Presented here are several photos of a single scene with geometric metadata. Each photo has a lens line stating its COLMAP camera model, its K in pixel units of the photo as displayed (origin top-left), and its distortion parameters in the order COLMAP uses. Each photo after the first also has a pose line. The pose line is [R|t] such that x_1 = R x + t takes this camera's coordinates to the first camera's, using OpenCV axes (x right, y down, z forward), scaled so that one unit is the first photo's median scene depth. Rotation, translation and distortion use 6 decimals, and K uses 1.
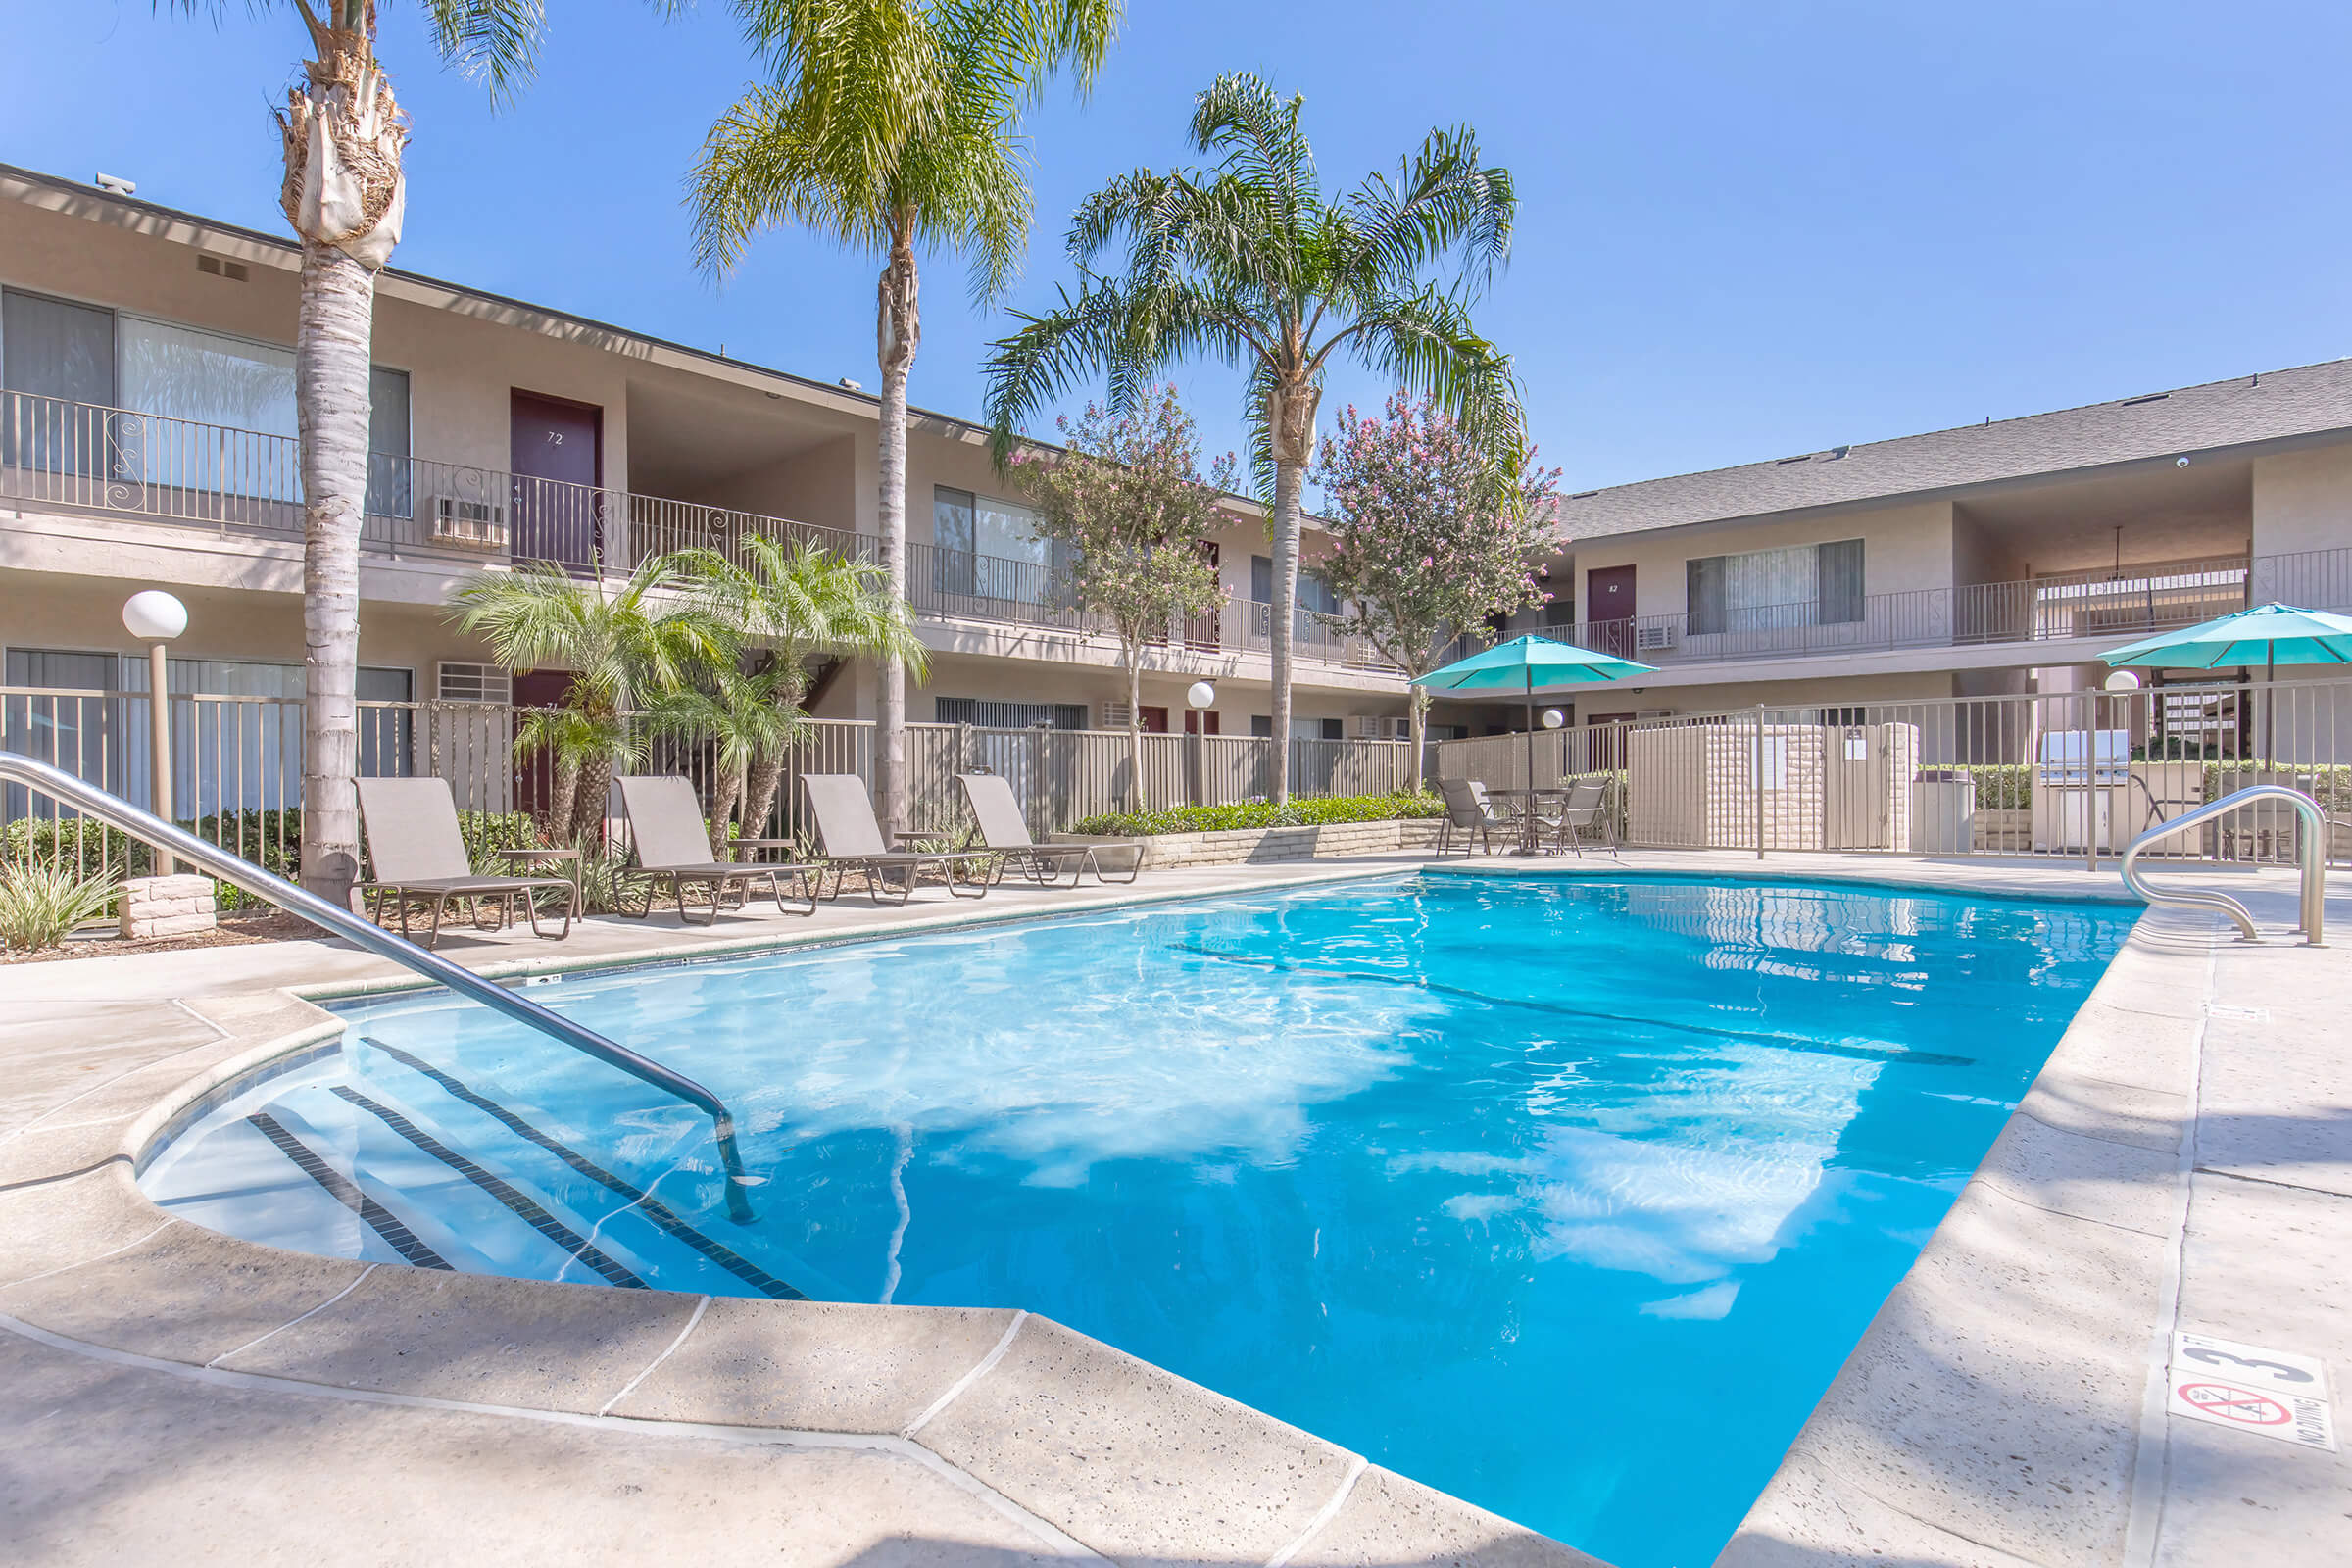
lens RADIAL K [[1188.3, 0, 1124.5], [0, 1188.3, 861.5], [0, 0, 1]] dist [0.003784, -0.002295]
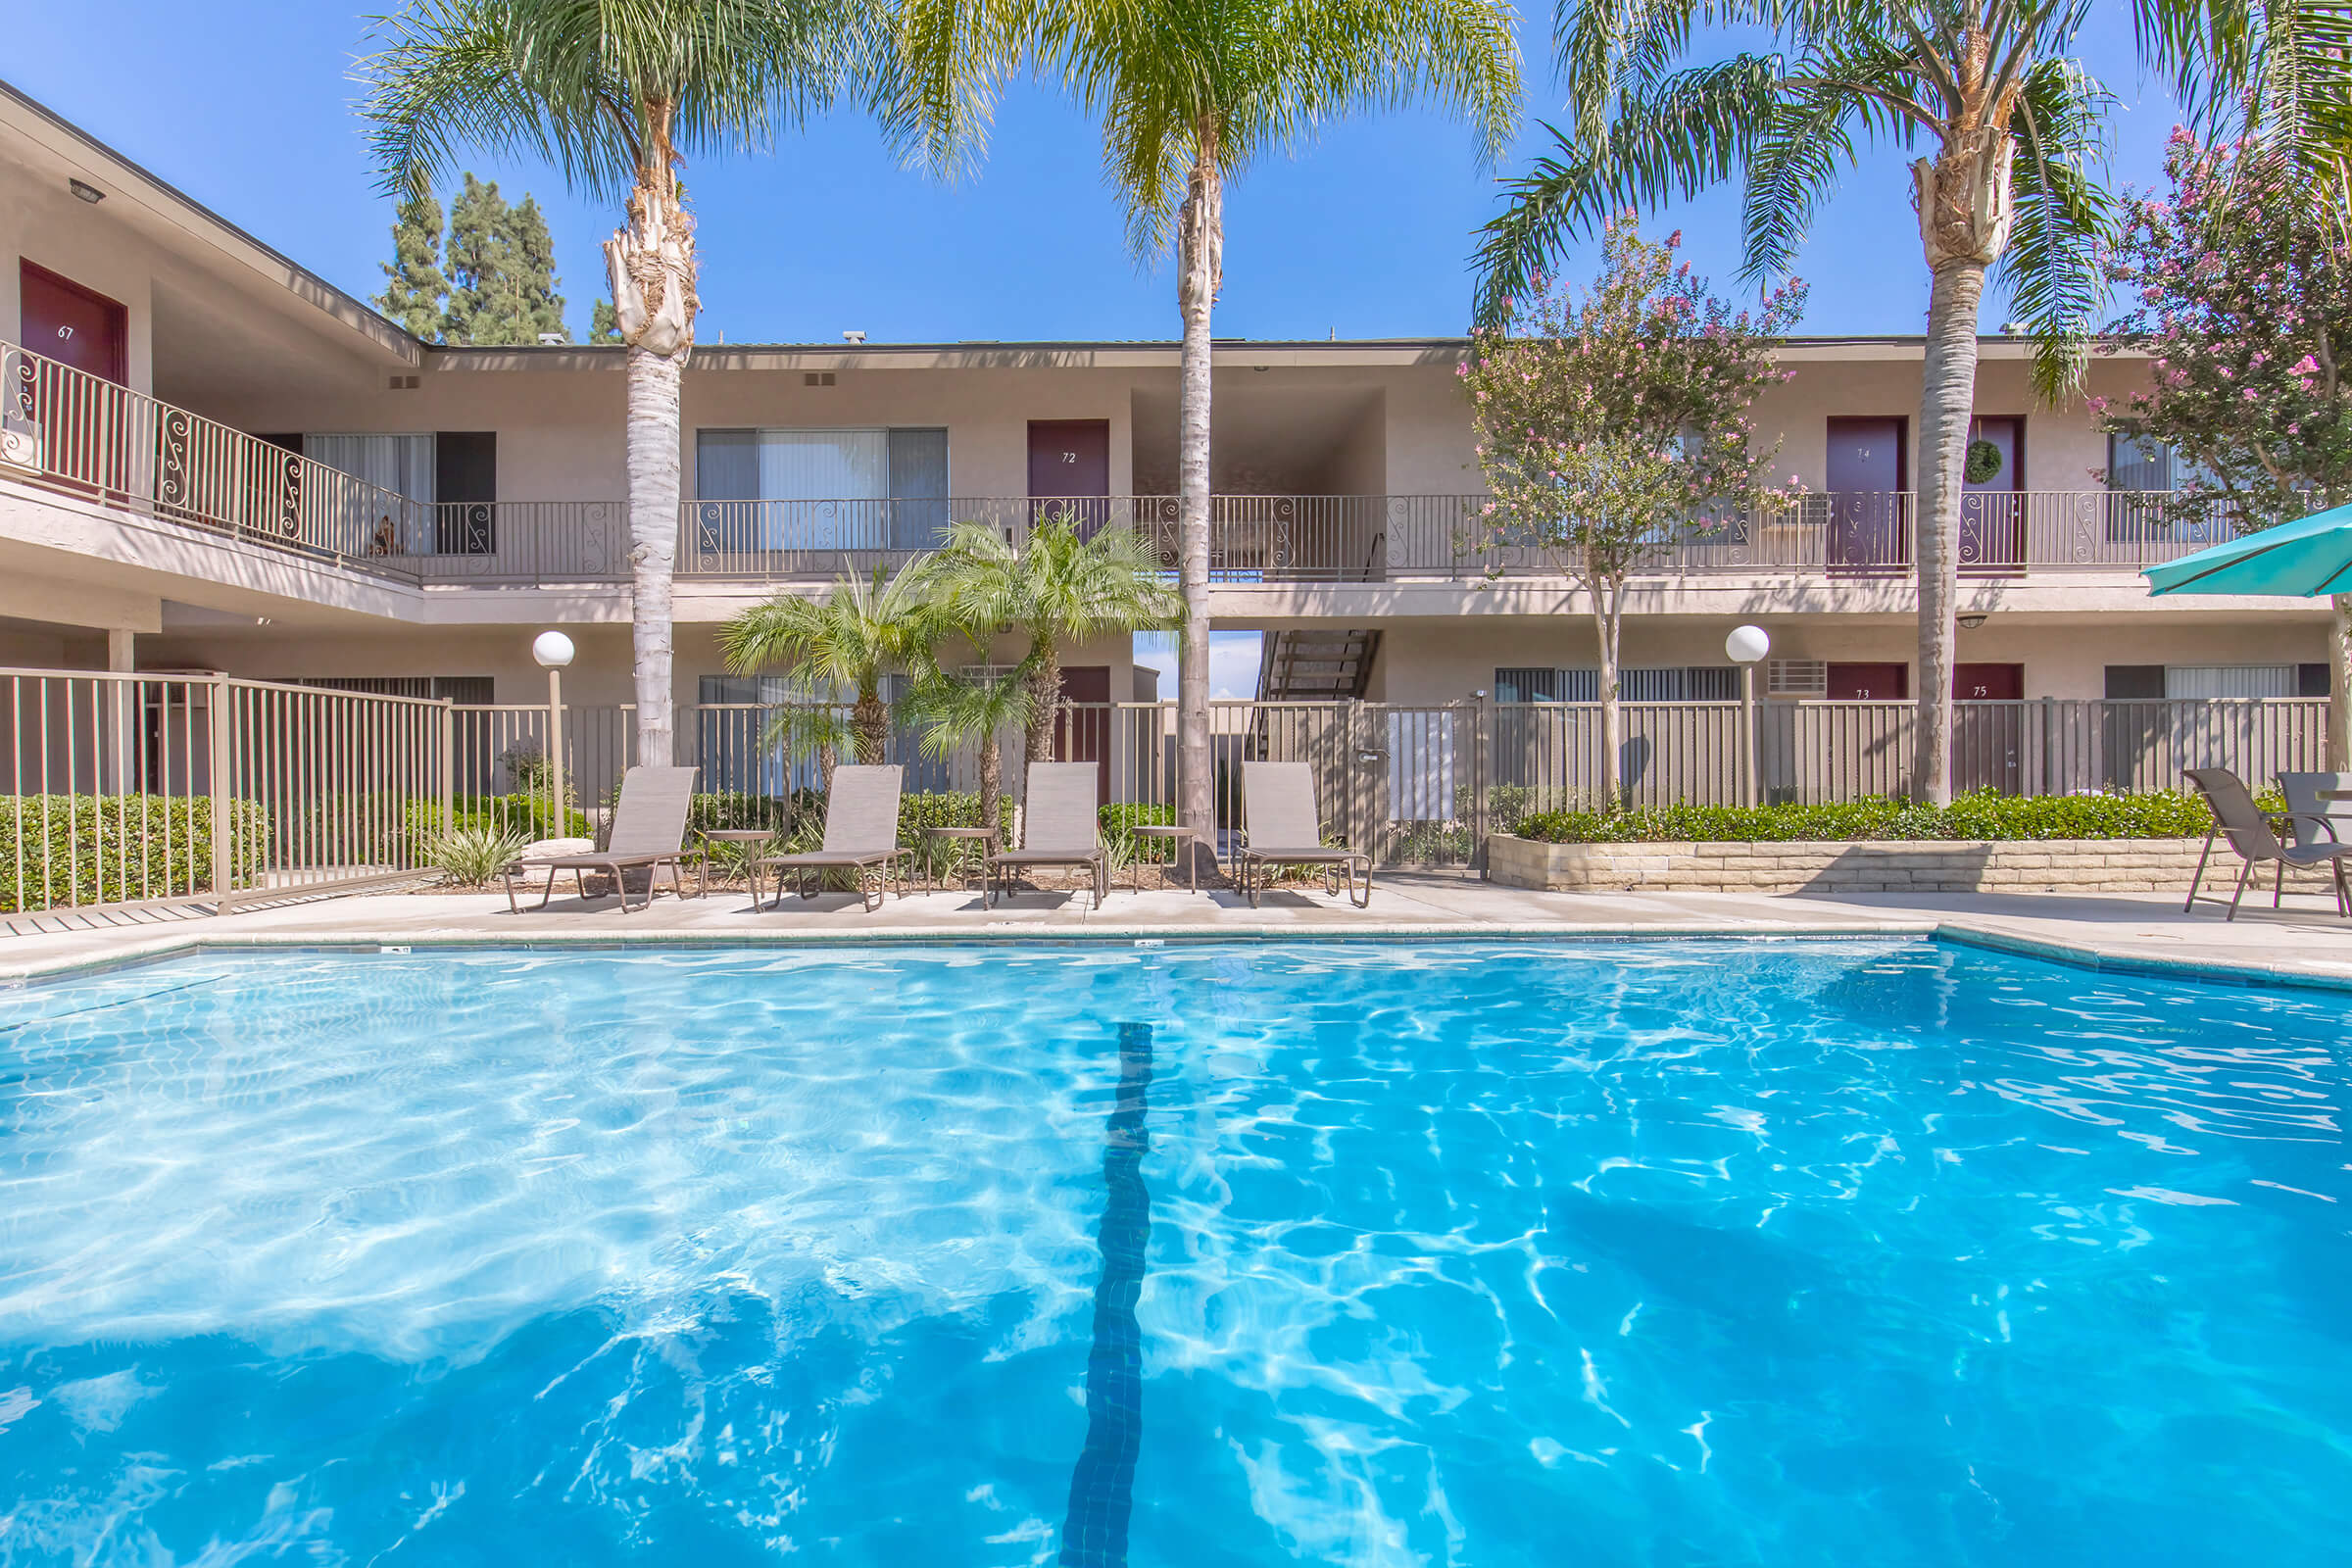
lens RADIAL K [[1146.1, 0, 1190.0], [0, 1146.1, 797.2], [0, 0, 1]] dist [0.003259, 0.000103]
pose [[0.693822, 0.018247, -0.719915, 0.339436], [-0.046789, 0.998709, -0.019779, -0.024134], [0.718624, 0.047408, 0.693780, 0.330947]]
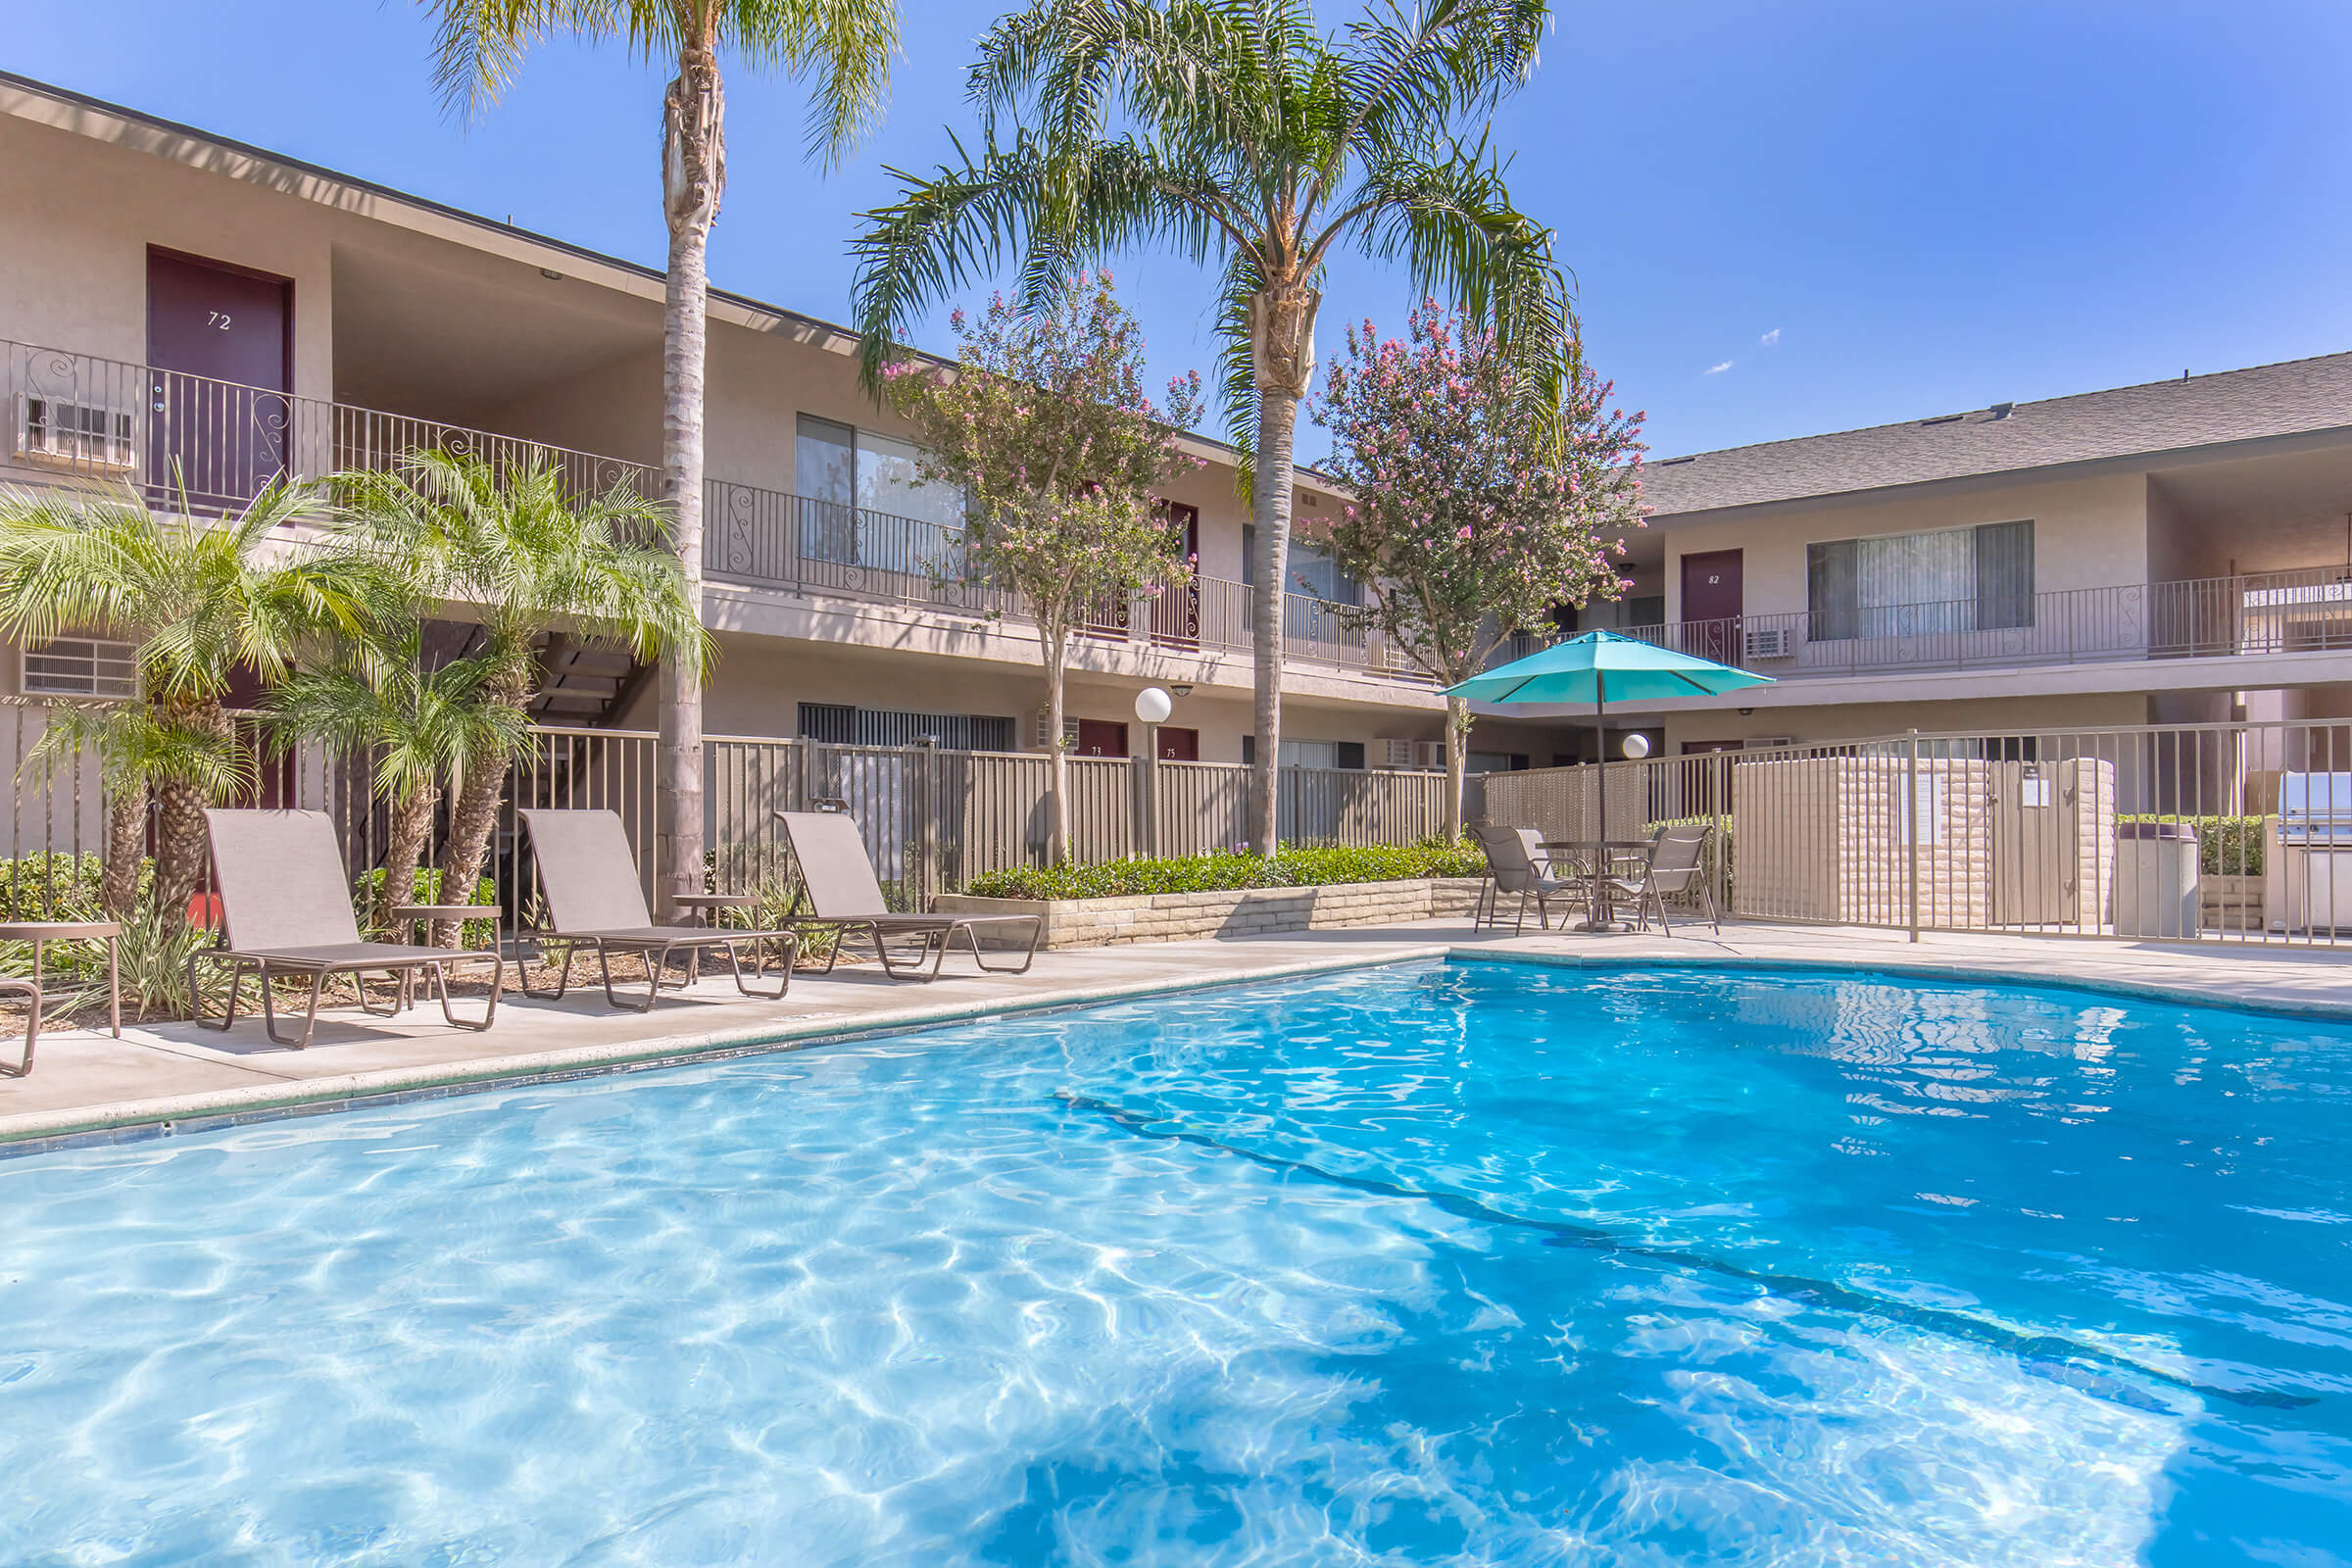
lens RADIAL K [[1476.8, 0, 1182.9], [0, 1476.8, 857.5], [0, 0, 1]] dist [0.011574, 0.001909]
pose [[0.998999, 0.012121, 0.043069, 0.046754], [-0.010367, 0.999118, -0.040703, -0.011245], [-0.043524, 0.040215, 0.998243, 0.108462]]
